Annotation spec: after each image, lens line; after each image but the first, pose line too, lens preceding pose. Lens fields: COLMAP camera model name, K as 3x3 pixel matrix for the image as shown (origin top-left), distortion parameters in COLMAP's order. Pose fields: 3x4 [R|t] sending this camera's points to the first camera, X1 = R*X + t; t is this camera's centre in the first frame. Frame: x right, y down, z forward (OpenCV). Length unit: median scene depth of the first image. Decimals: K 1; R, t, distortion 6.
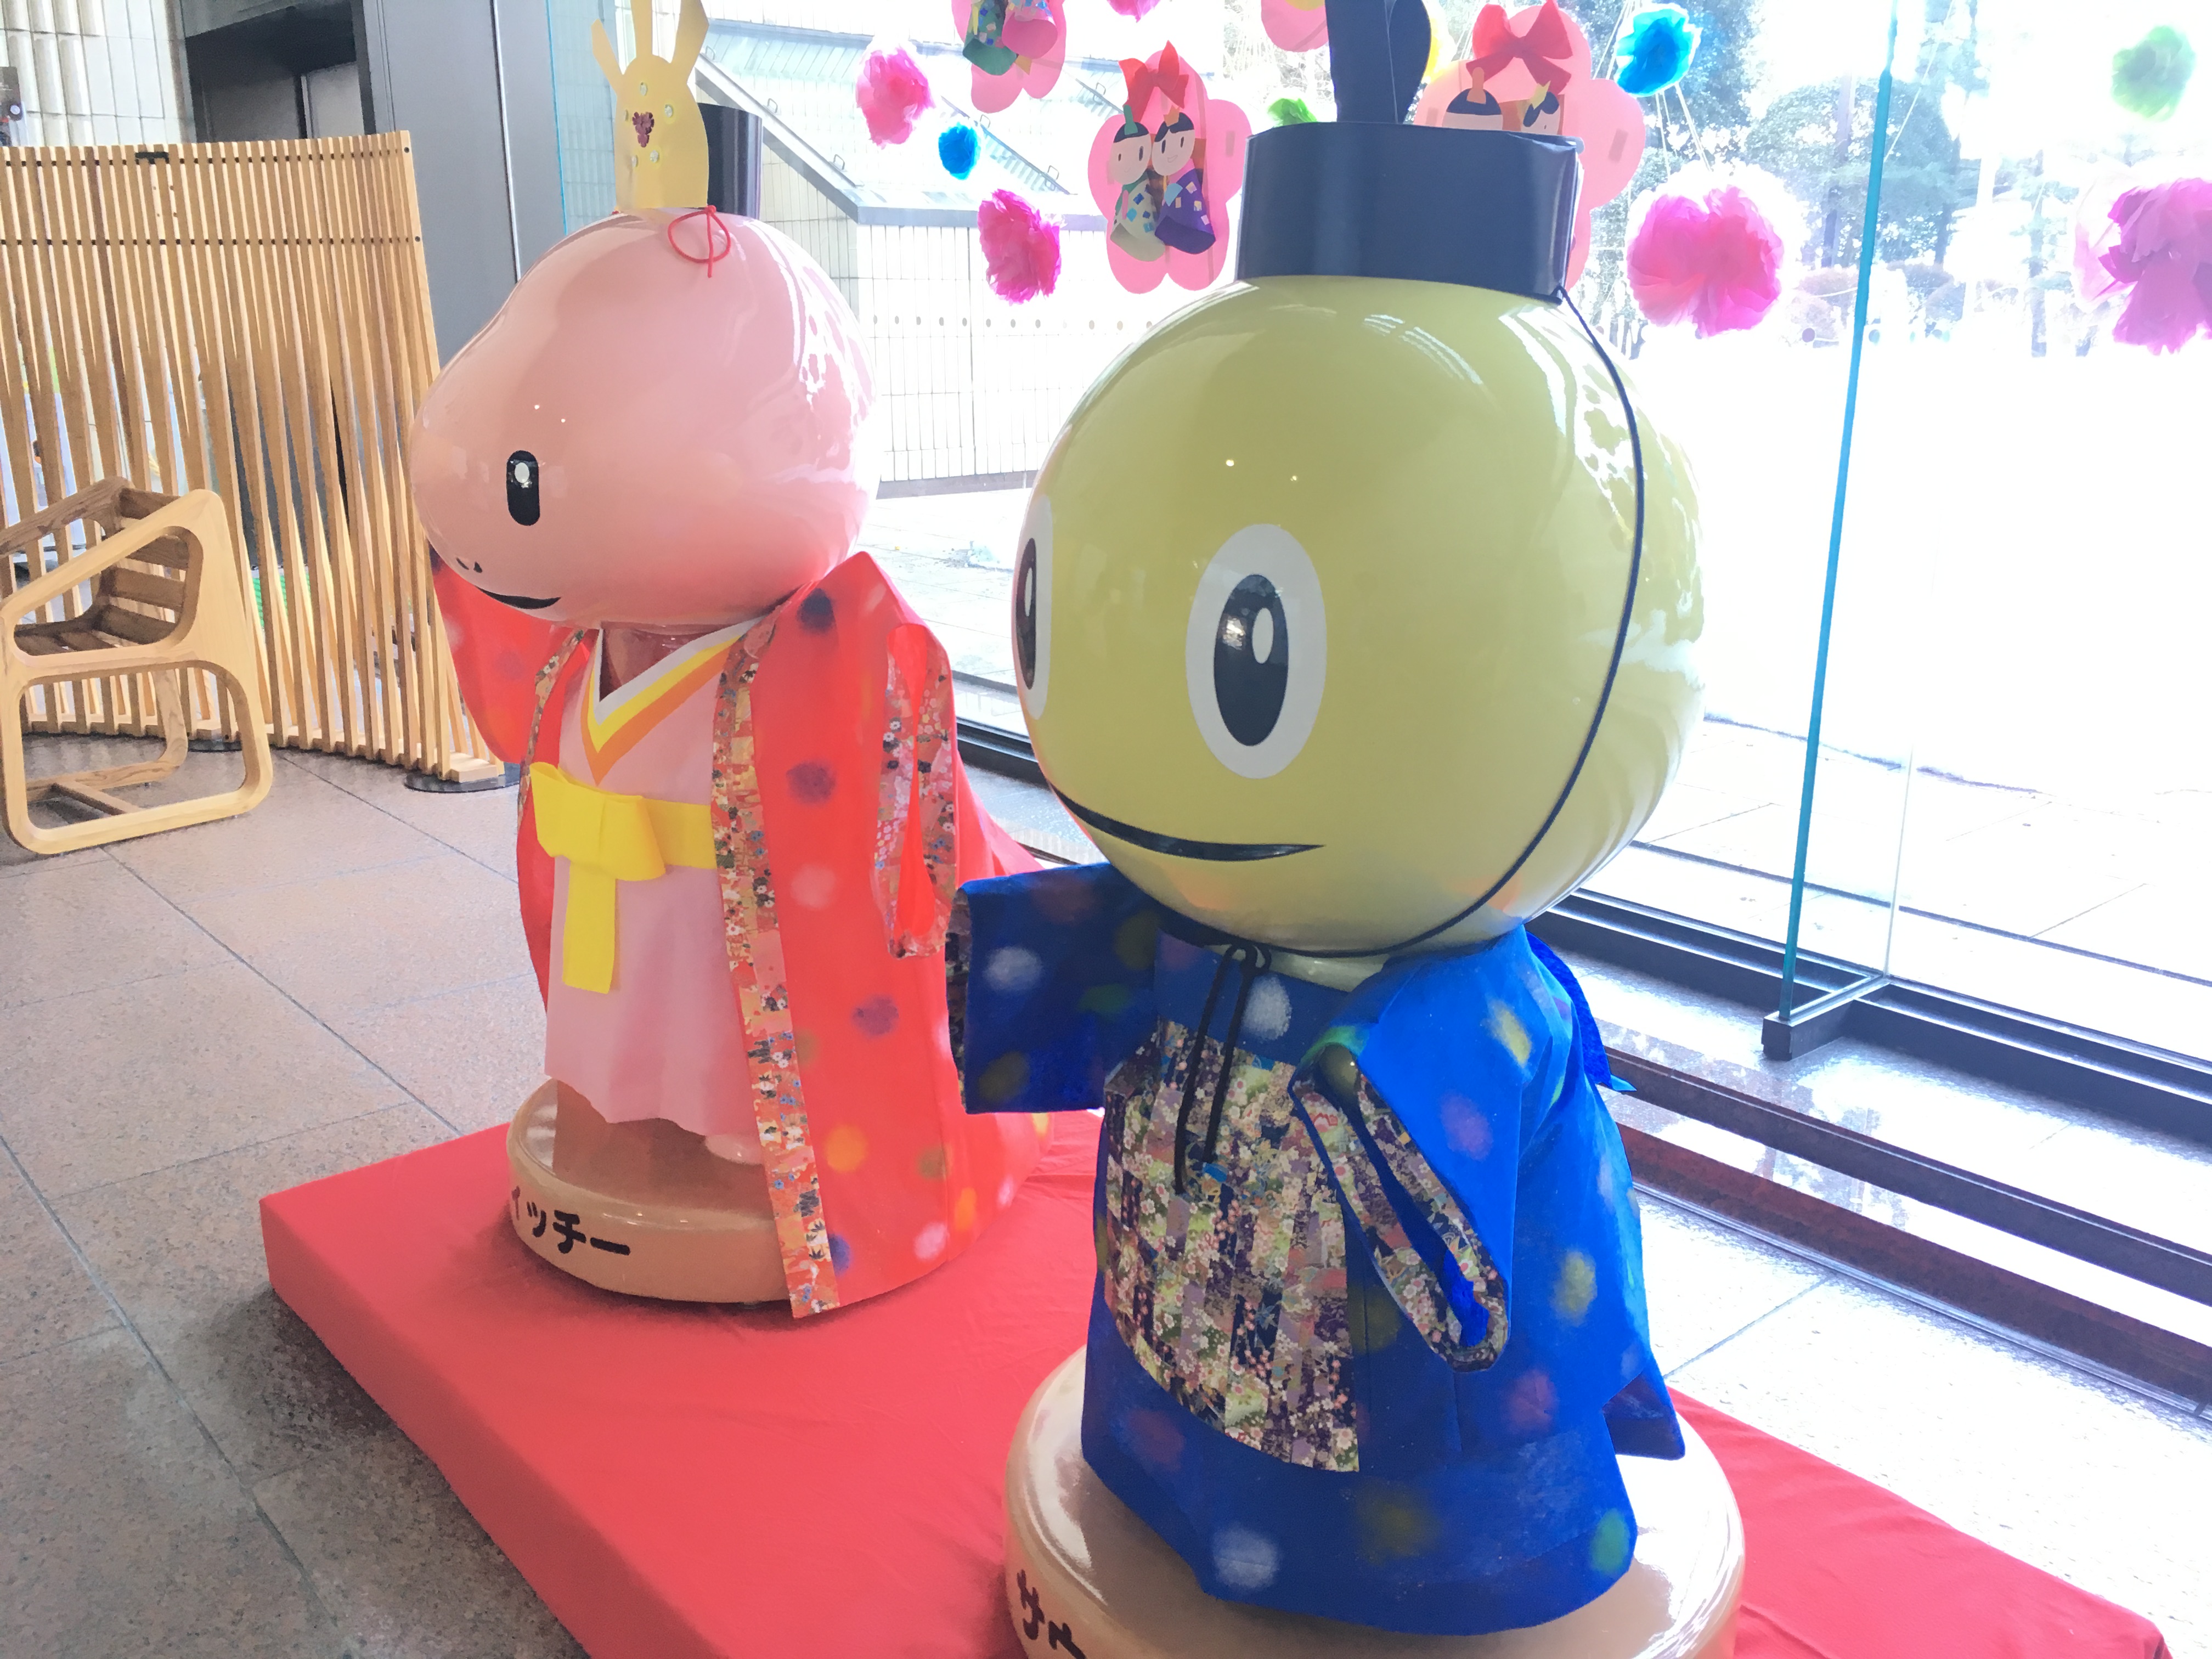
lens RADIAL K [[1918.0, 0, 1105.0], [0, 1918.0, 826.9], [0, 0, 1]] dist [0.045988, -0.020993]
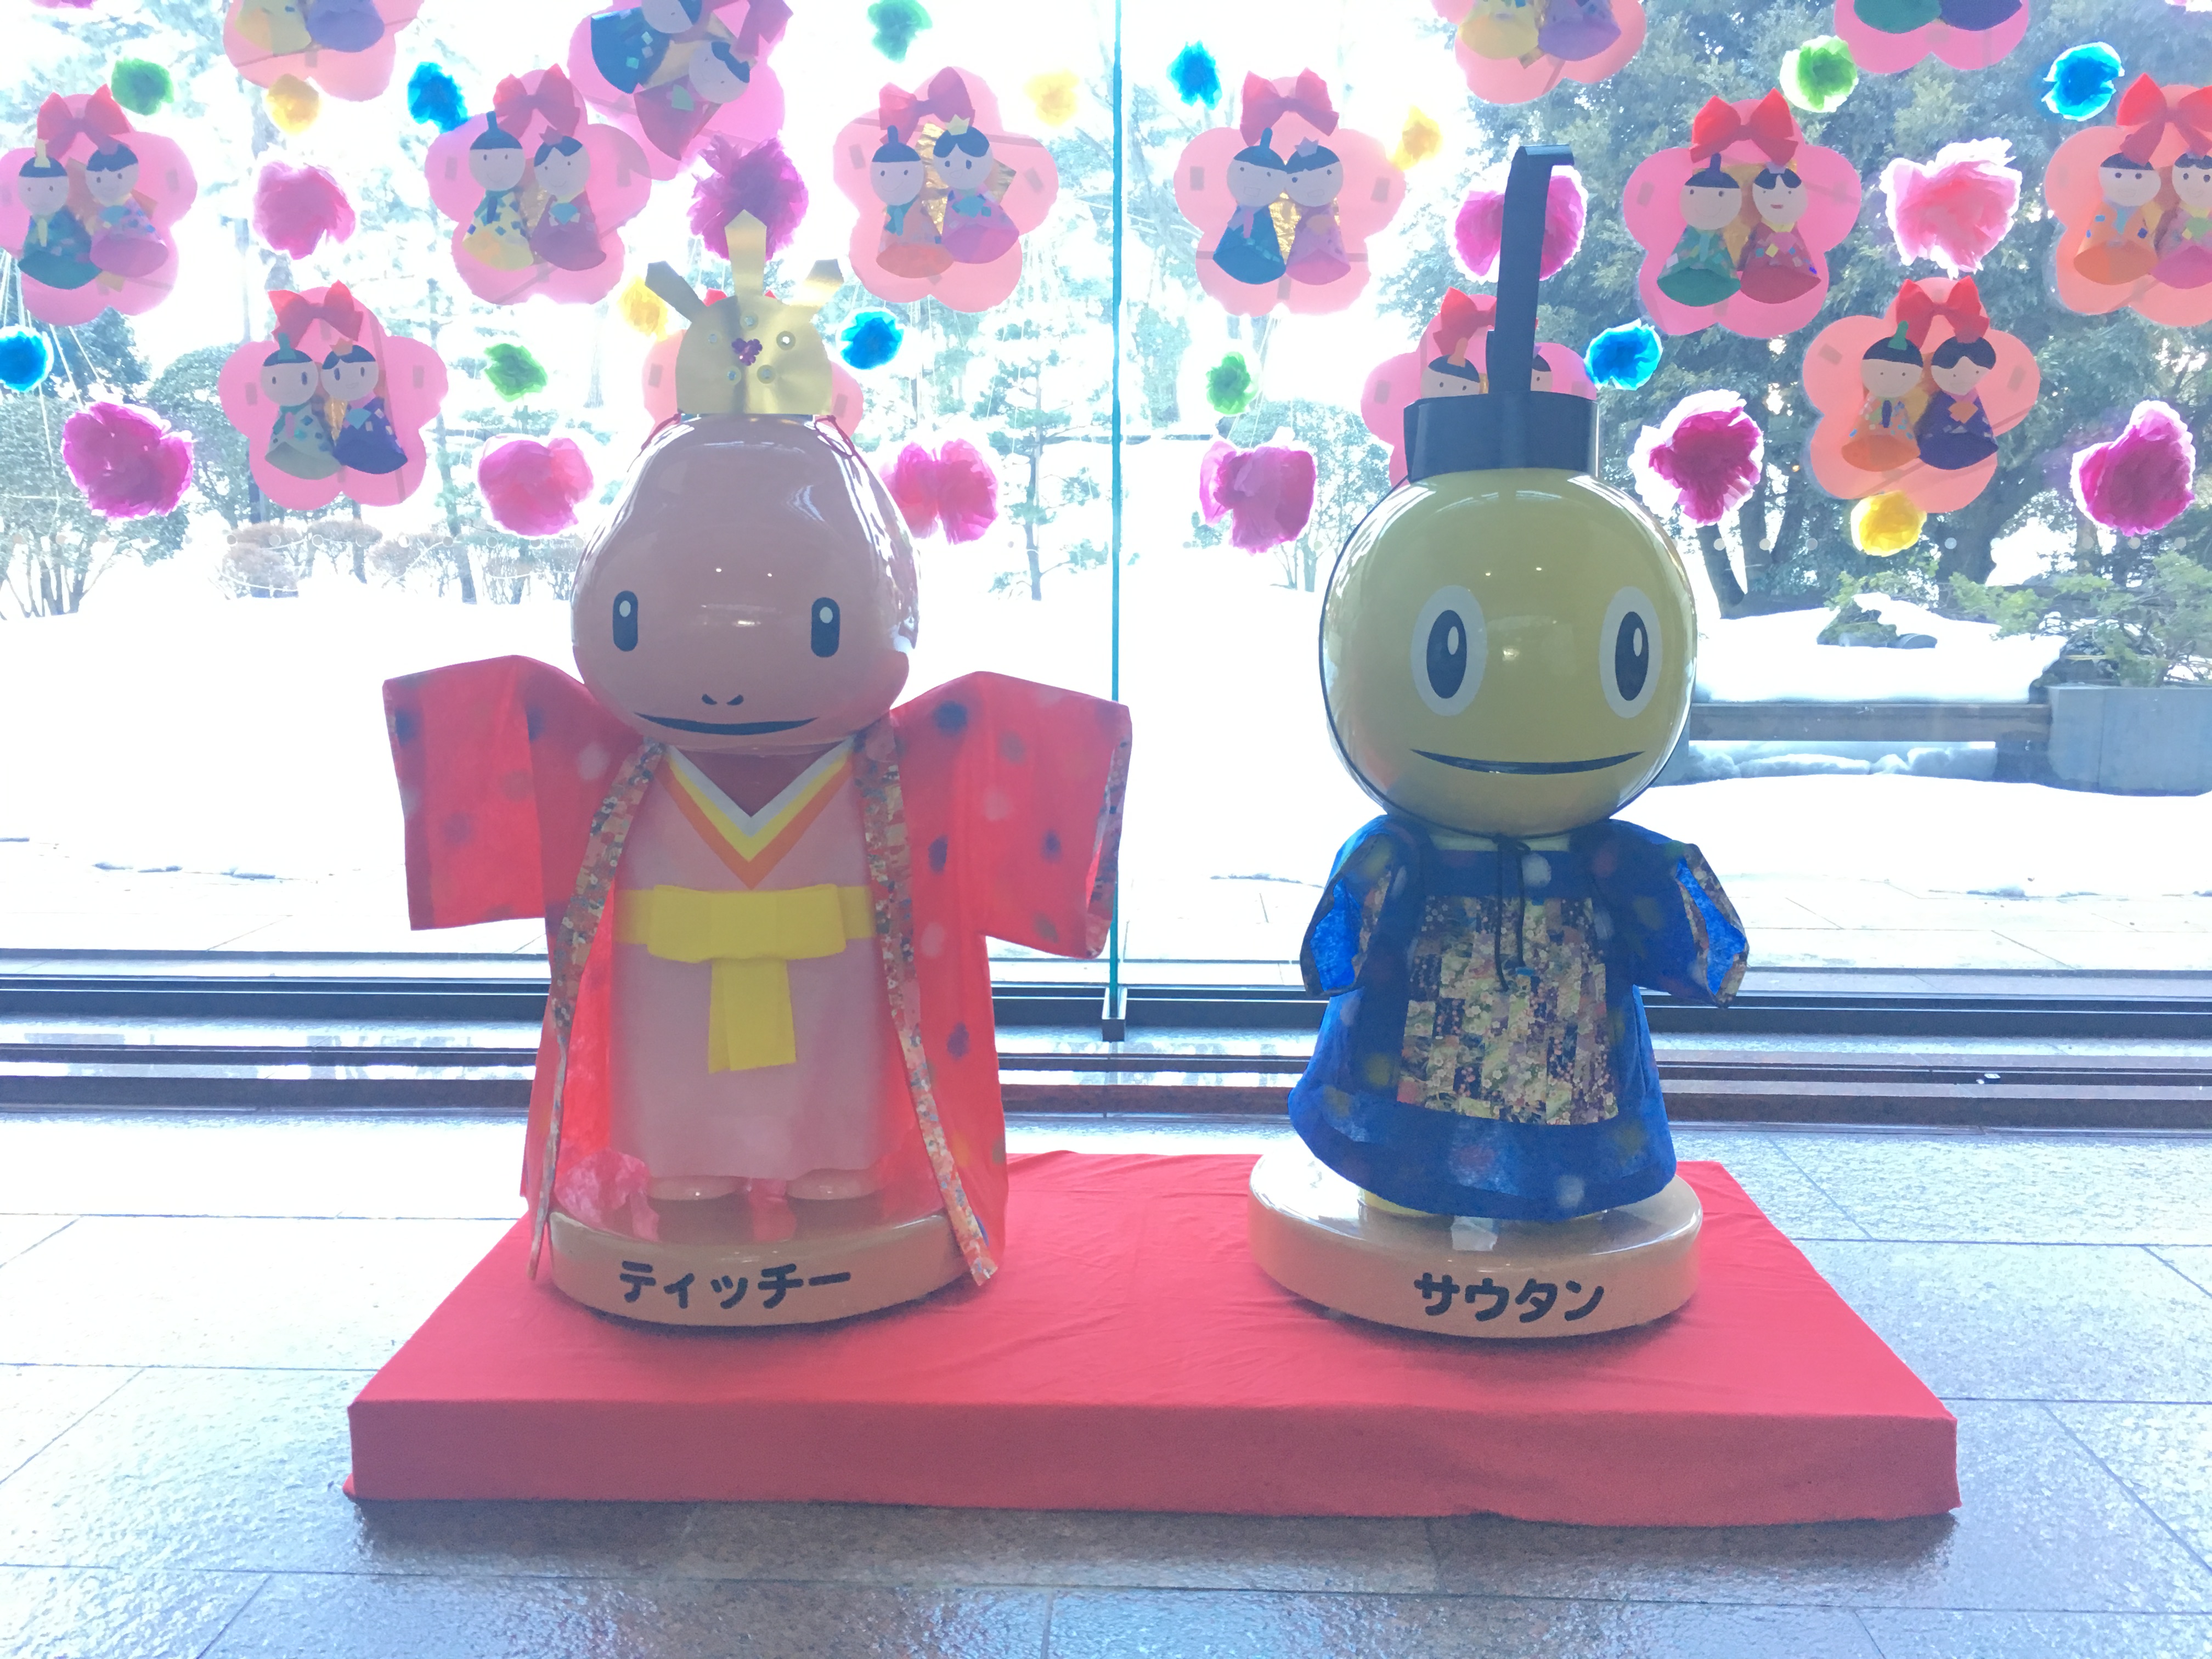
lens RADIAL K [[1918.0, 0, 1103.0], [0, 1918.0, 832.5], [0, 0, 1]] dist [0.045988, -0.020993]
pose [[0.664227, -0.105919, 0.739989, -1.422654], [0.198887, 0.979271, -0.038356, 0.046625], [-0.720587, 0.172651, 0.671525, 0.087358]]
